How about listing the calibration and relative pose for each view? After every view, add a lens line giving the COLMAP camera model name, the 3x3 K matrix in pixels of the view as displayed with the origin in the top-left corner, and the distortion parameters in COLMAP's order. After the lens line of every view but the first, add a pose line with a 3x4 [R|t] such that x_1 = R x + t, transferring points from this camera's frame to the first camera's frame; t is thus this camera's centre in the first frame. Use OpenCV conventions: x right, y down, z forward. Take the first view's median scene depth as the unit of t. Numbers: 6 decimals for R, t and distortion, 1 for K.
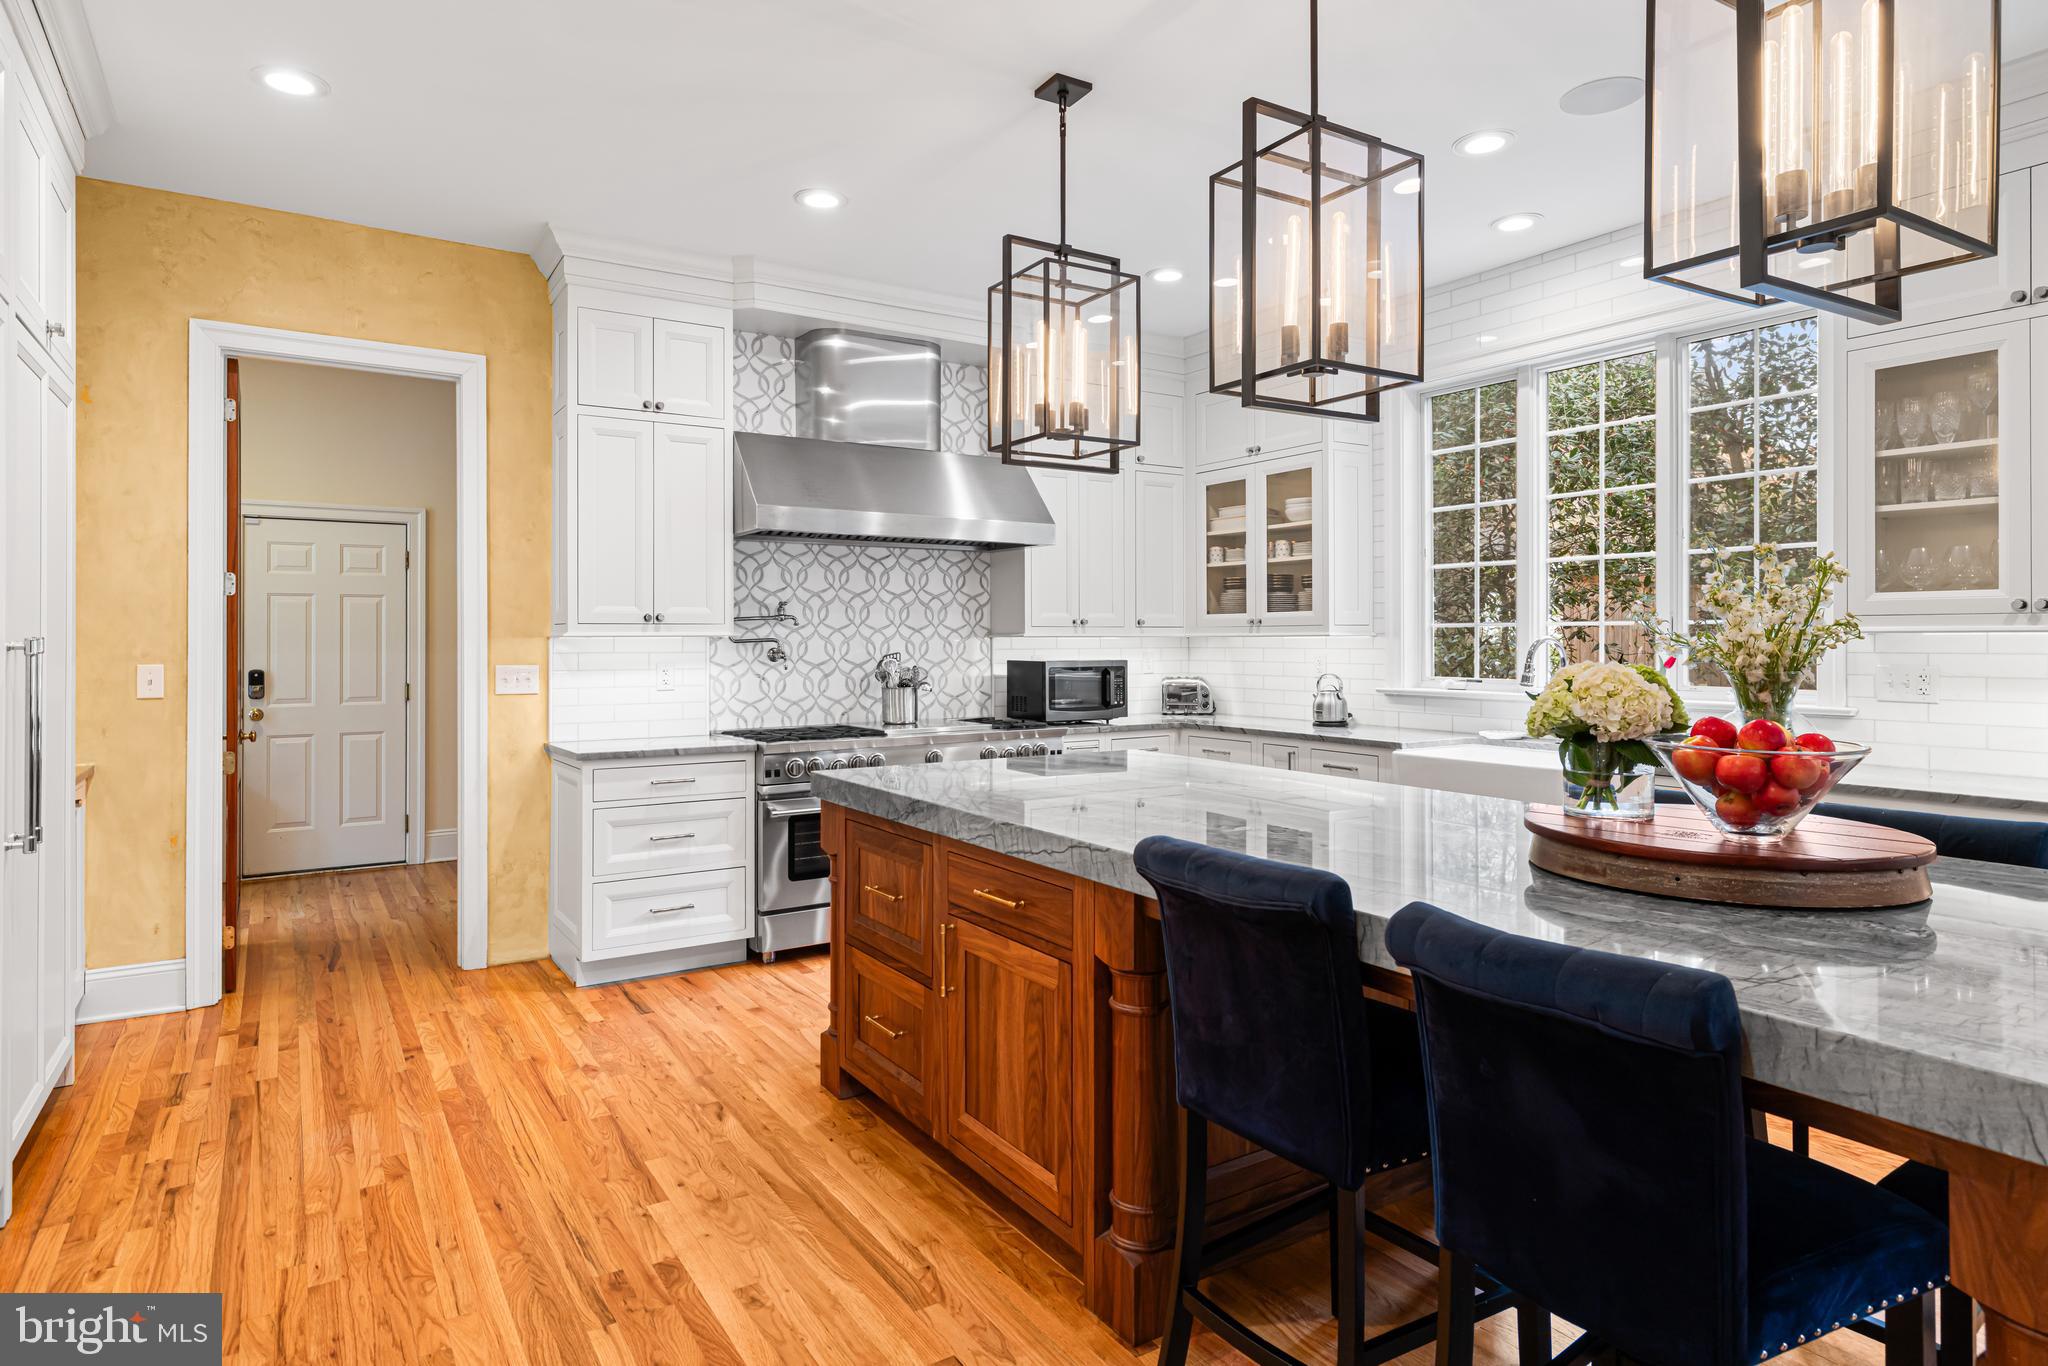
lens RADIAL K [[1138.1, 0, 1004.5], [0, 1138.1, 631.0], [0, 0, 1]] dist [-0.002685, -0.000354]
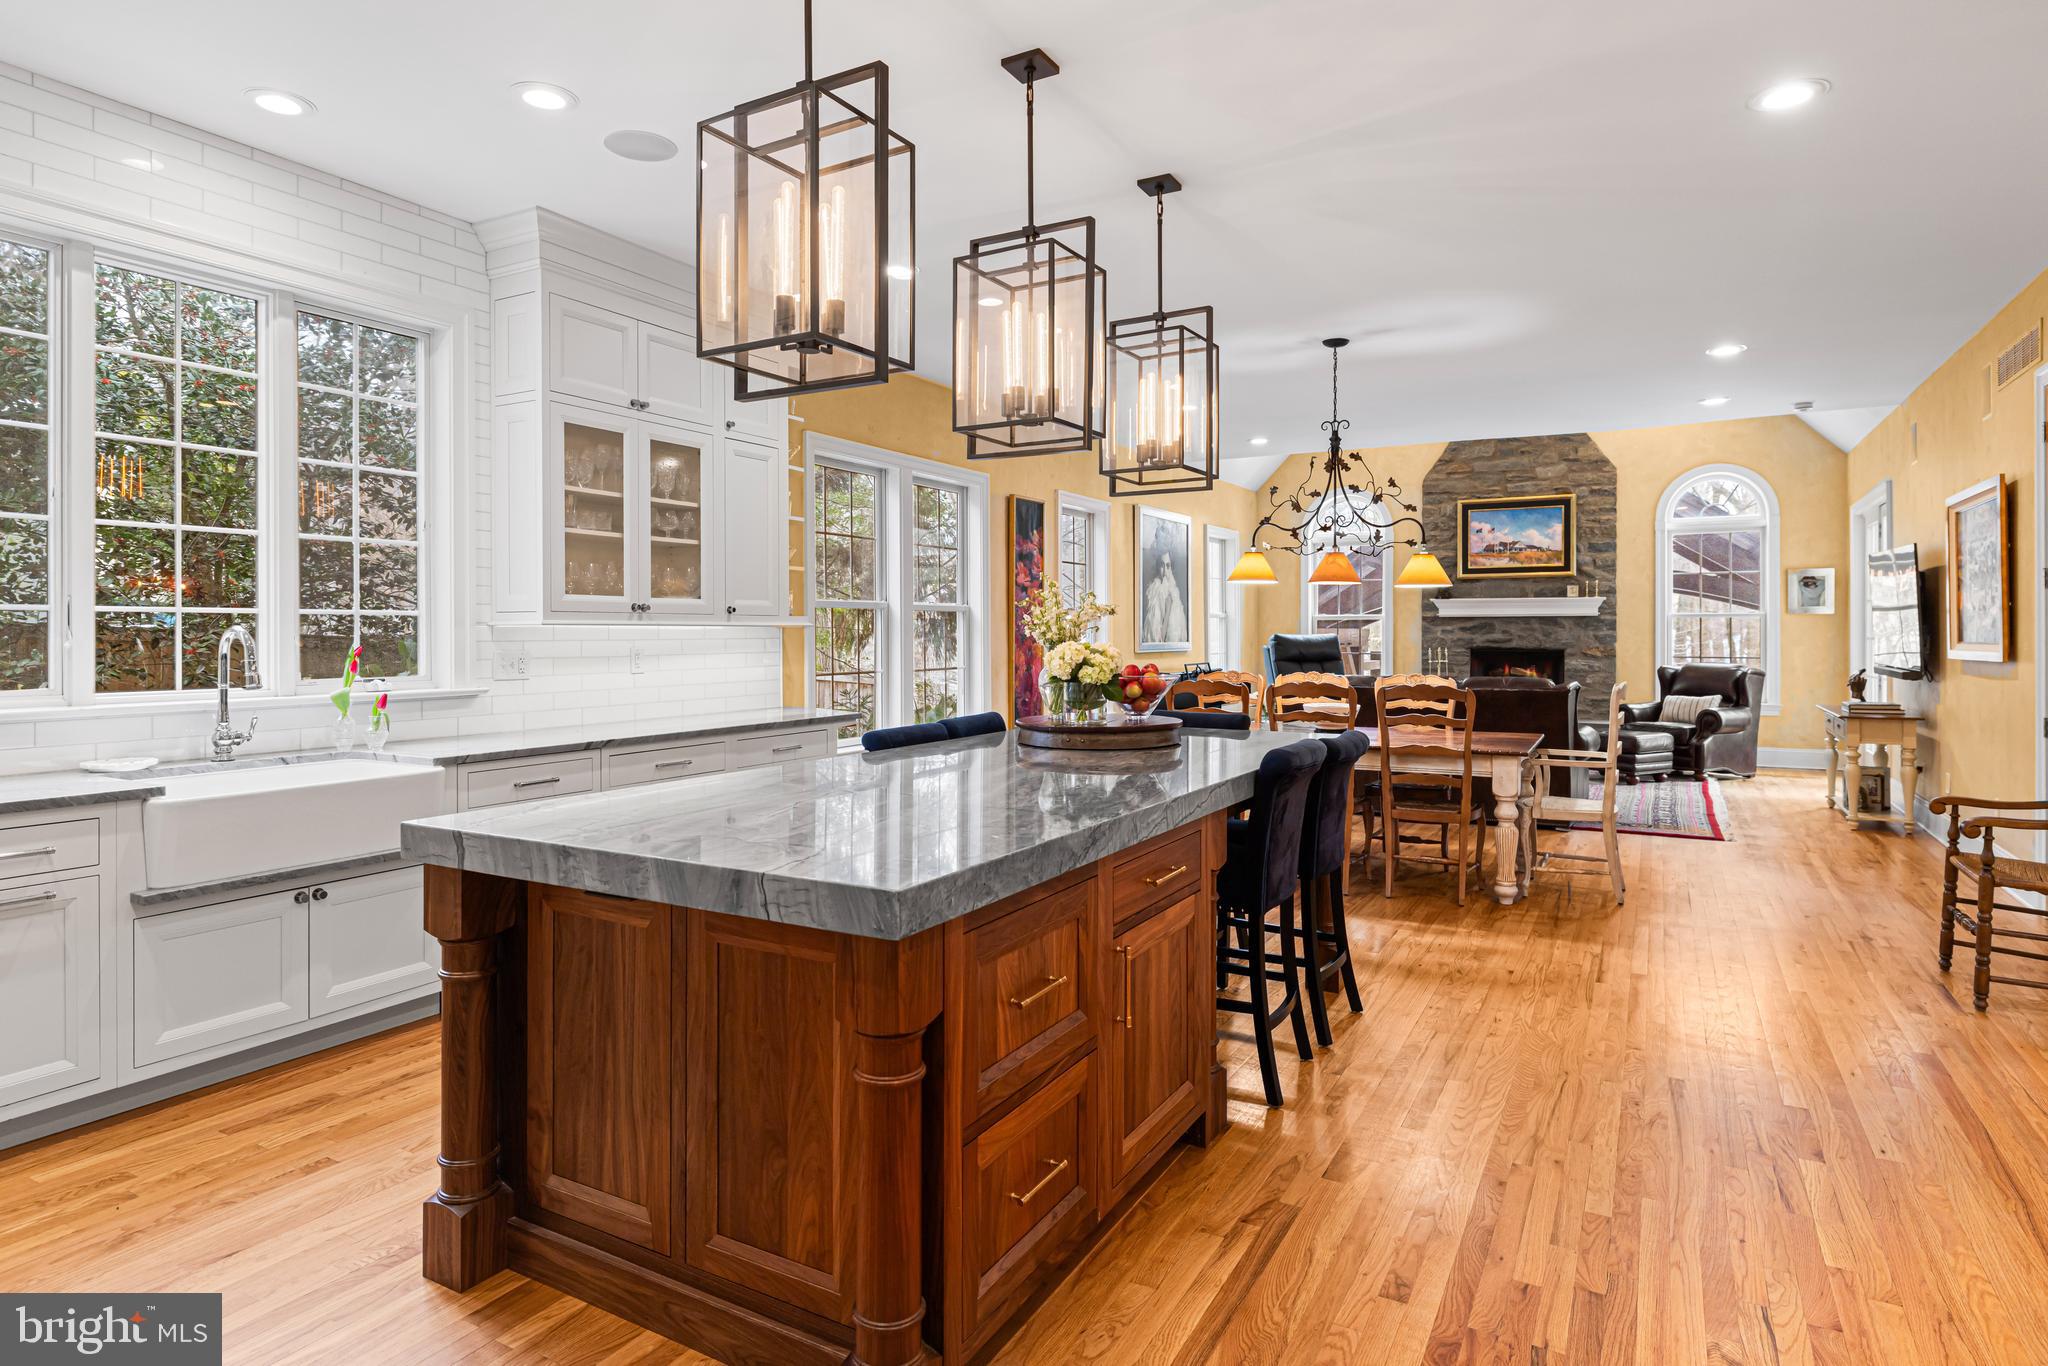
lens RADIAL K [[1138.1, 0, 1014.4], [0, 1138.1, 634.4], [0, 0, 1]] dist [-0.002685, -0.000354]
pose [[-0.473822, -0.001021, 0.880620, -0.413134], [-0.005606, 0.999983, -0.001856, 0.007970], [-0.880603, -0.005816, -0.473819, 0.779417]]
